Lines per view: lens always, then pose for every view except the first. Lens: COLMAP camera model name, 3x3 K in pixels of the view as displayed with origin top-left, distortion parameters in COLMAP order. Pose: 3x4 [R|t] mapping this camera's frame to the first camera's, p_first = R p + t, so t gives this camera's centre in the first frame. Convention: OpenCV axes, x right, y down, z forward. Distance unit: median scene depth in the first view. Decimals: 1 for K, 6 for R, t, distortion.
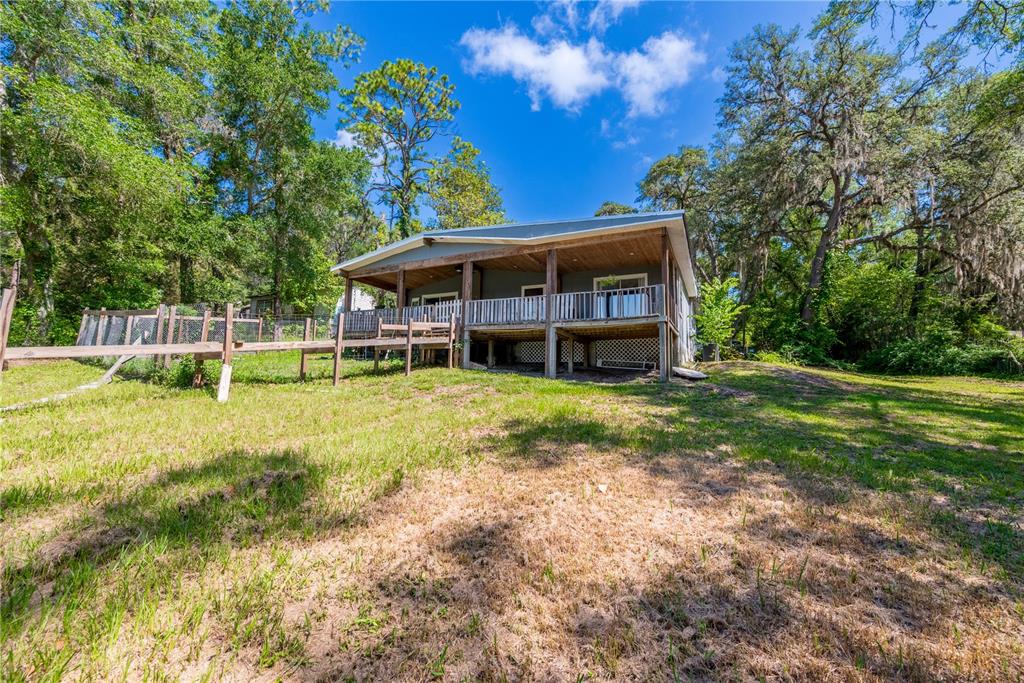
lens RADIAL K [[406.5, 0, 512.0], [0, 406.5, 341.5], [0, 0, 1]] dist [-0.001751, -0.000229]
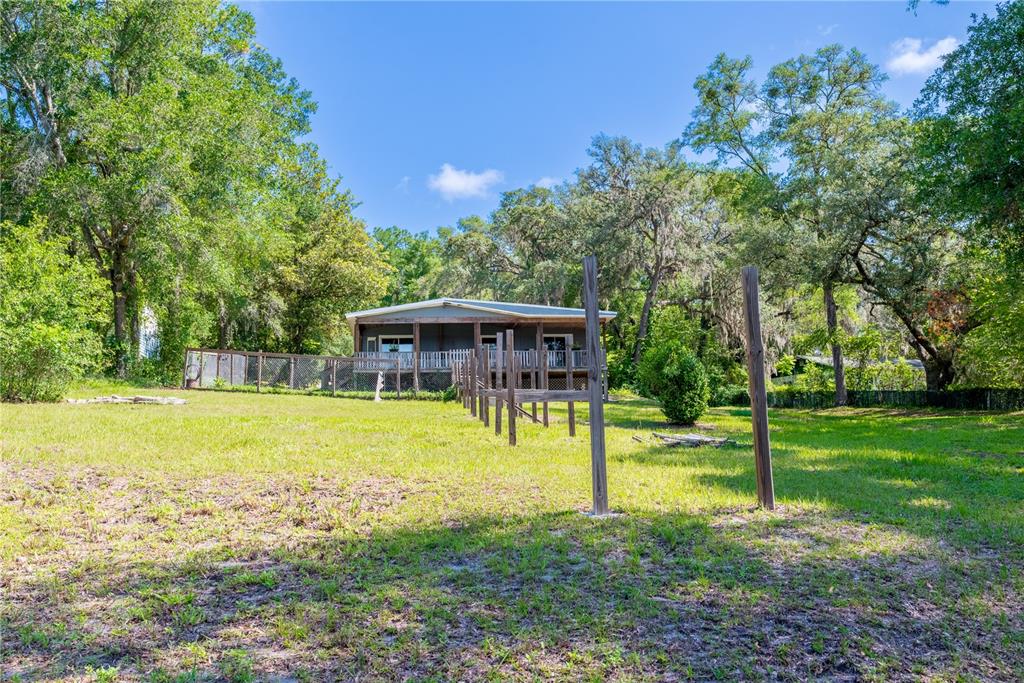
lens RADIAL K [[890.1, 0, 512.0], [0, 890.1, 341.5], [0, 0, 1]] dist [-0.000963, -0.000353]
pose [[0.836761, 0.035630, 0.546407, -1.686971], [-0.014414, 0.998968, -0.043067, 0.002678], [-0.547378, 0.028161, 0.836412, -1.657098]]
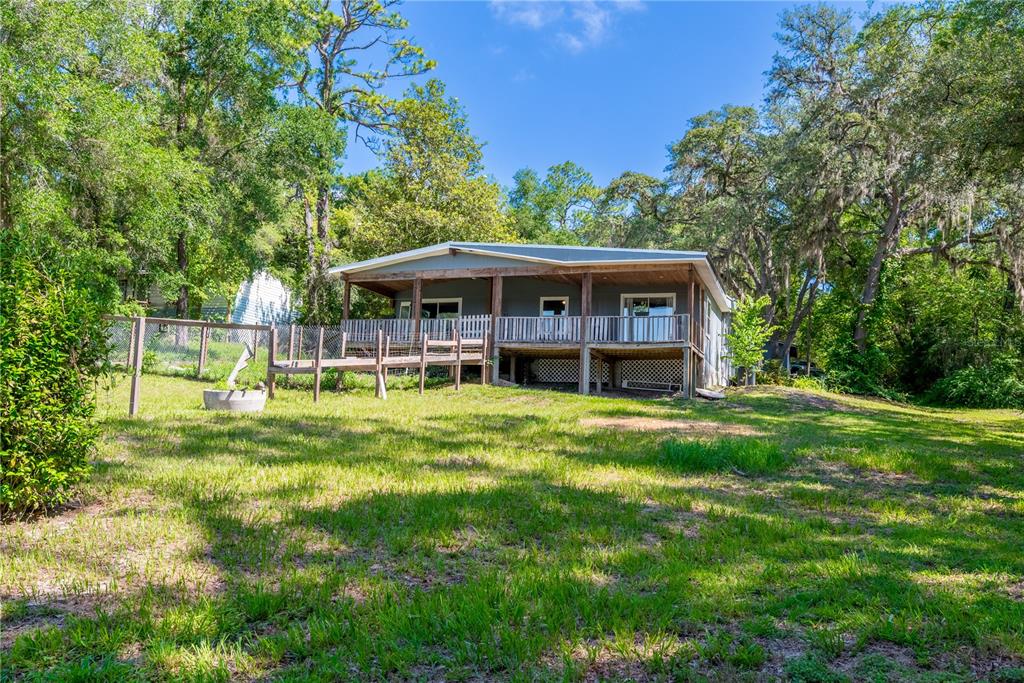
lens RADIAL K [[795.6, 0, 507.9], [0, 795.6, 345.3], [0, 0, 1]] dist [-0.001041, 0.001498]
pose [[0.993281, 0.029465, 0.111915, -0.288039], [-0.028891, 0.999560, -0.006744, -0.018227], [-0.112064, 0.003466, 0.993695, -0.883647]]
